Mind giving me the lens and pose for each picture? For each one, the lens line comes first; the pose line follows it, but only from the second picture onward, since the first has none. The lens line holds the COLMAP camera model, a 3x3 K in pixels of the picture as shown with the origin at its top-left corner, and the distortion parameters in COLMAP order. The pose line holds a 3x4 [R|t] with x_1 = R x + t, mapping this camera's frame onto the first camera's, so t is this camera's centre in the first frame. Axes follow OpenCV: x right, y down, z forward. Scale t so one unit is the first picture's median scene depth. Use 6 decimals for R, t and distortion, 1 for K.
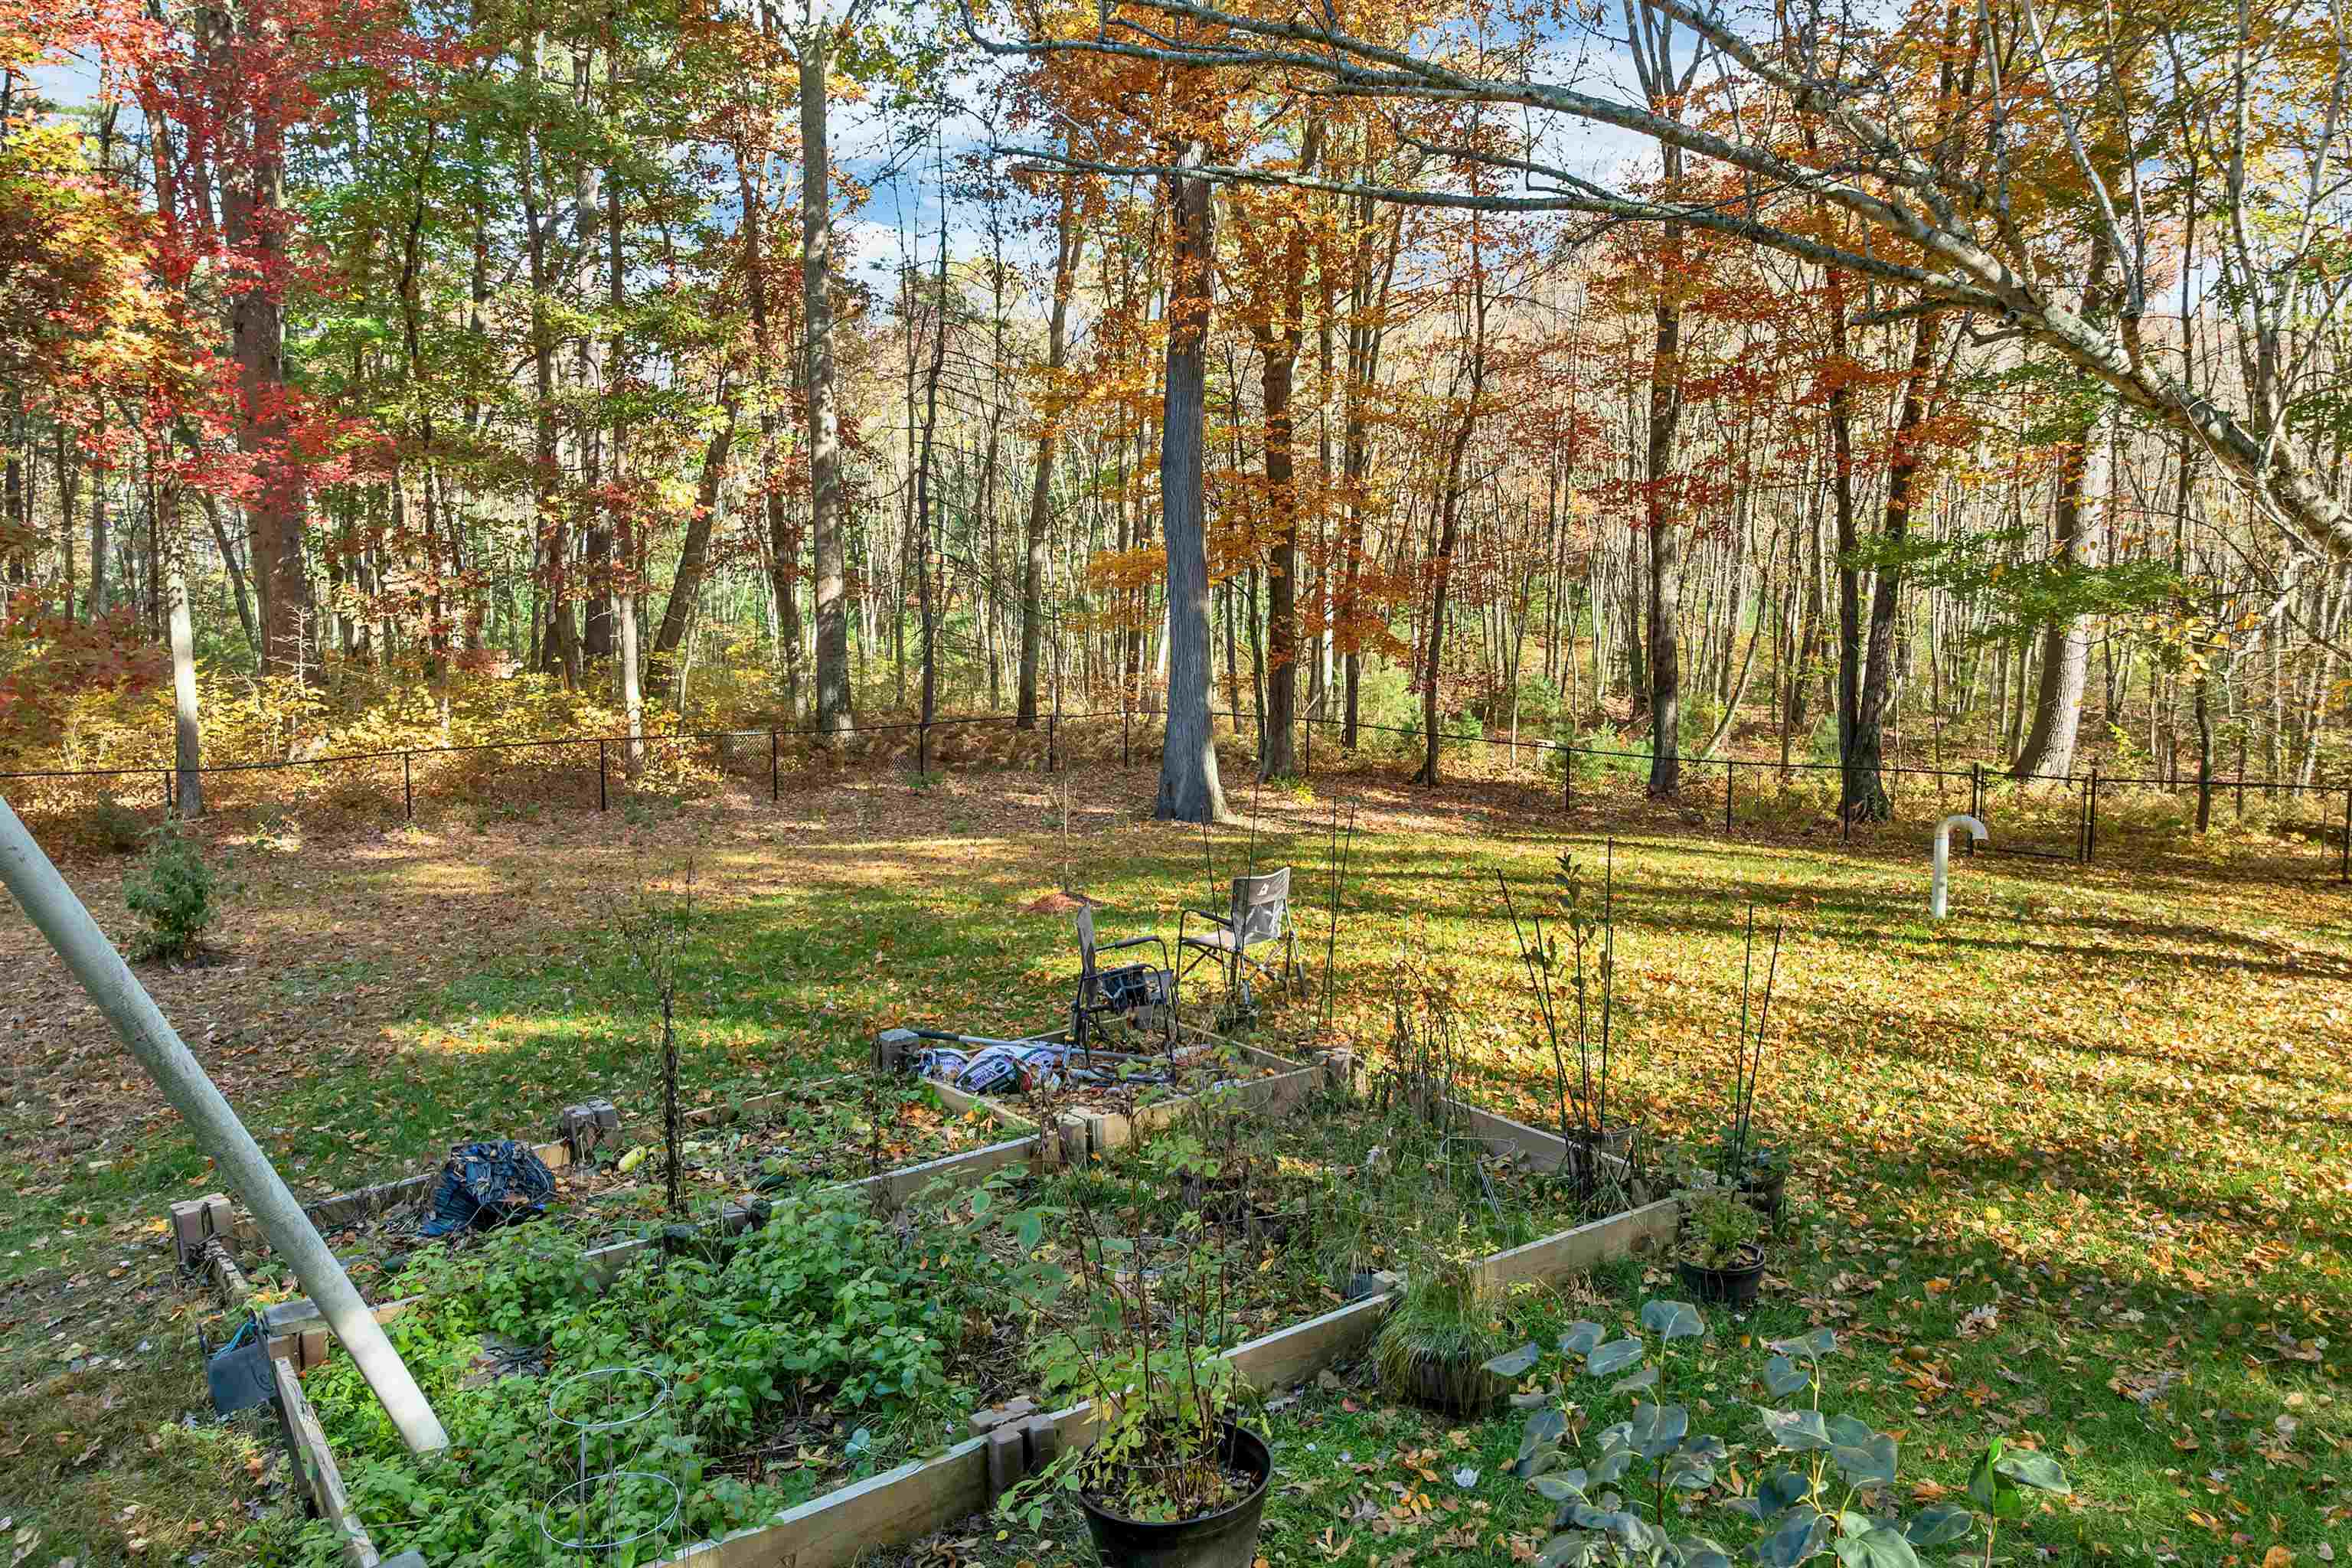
lens RADIAL K [[1706.5, 0, 1176.0], [0, 1706.5, 784.0], [0, 0, 1]] dist [-0.046884, -0.002298]
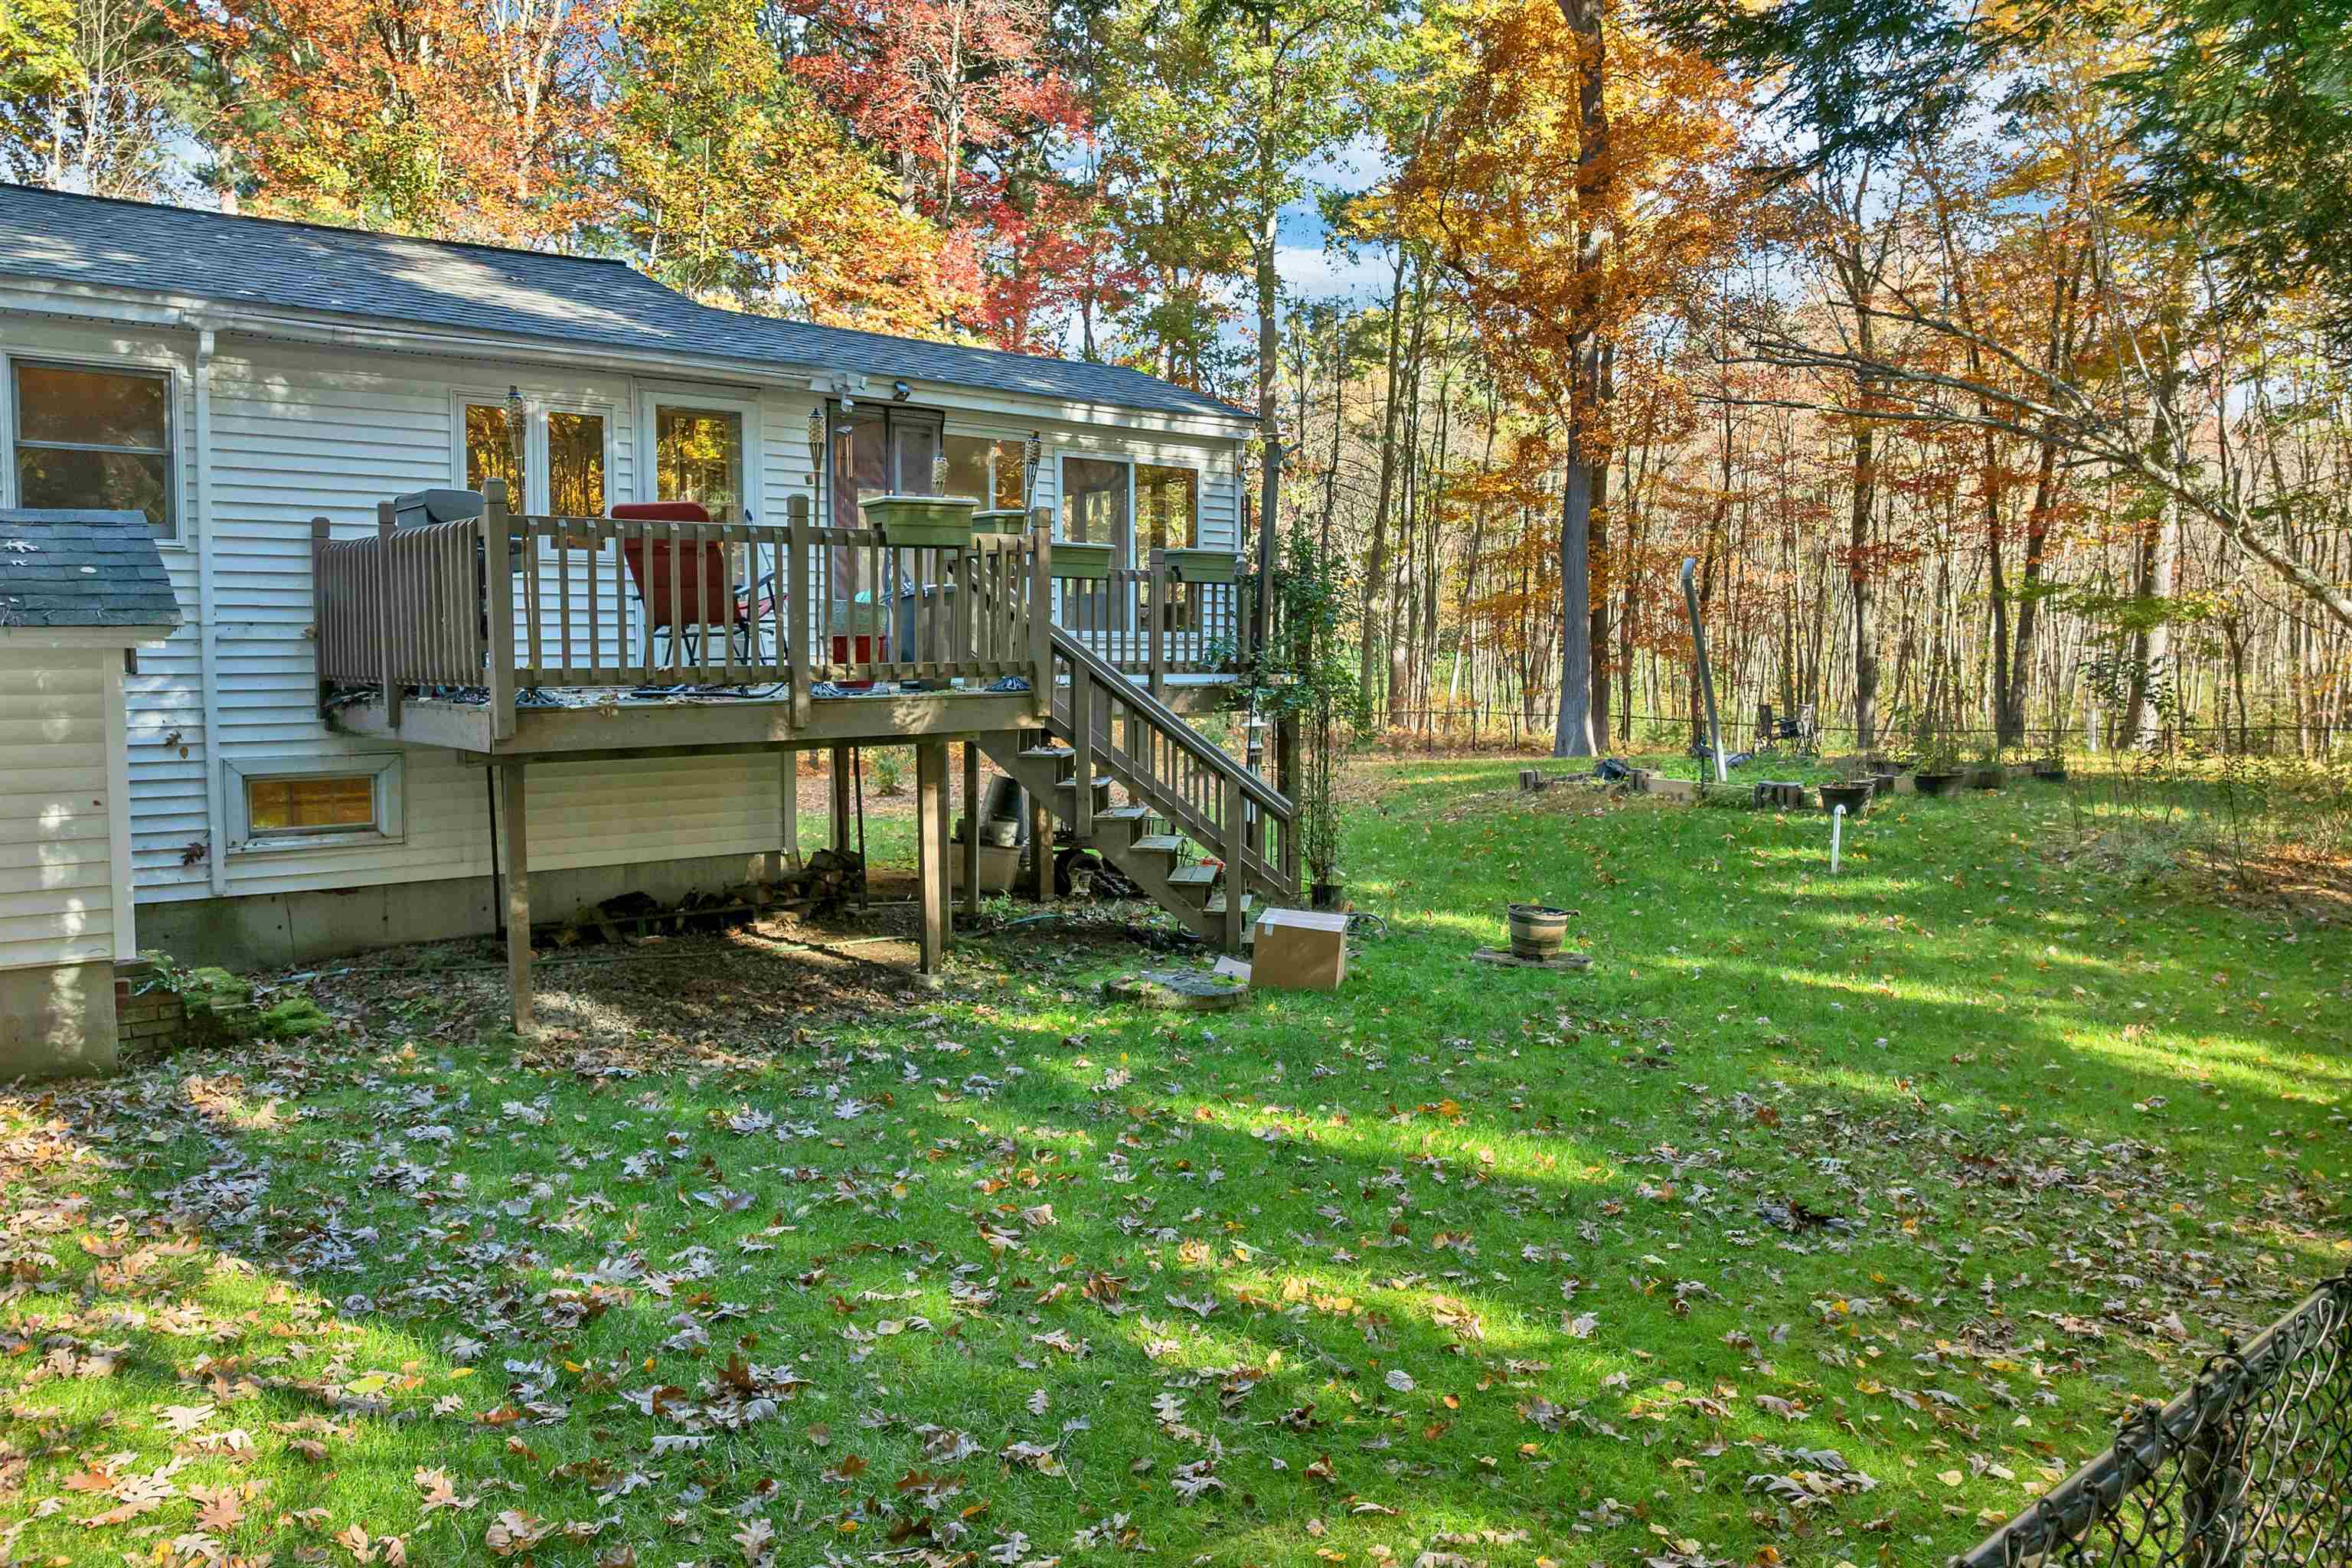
lens RADIAL K [[1706.5, 0, 1176.0], [0, 1706.5, 784.0], [0, 0, 1]] dist [-0.046884, -0.002298]
pose [[0.999354, 0.004472, -0.035659, -0.303060], [-0.006176, 0.998837, -0.047824, 0.117234], [0.035403, 0.048014, 0.998219, -0.554536]]
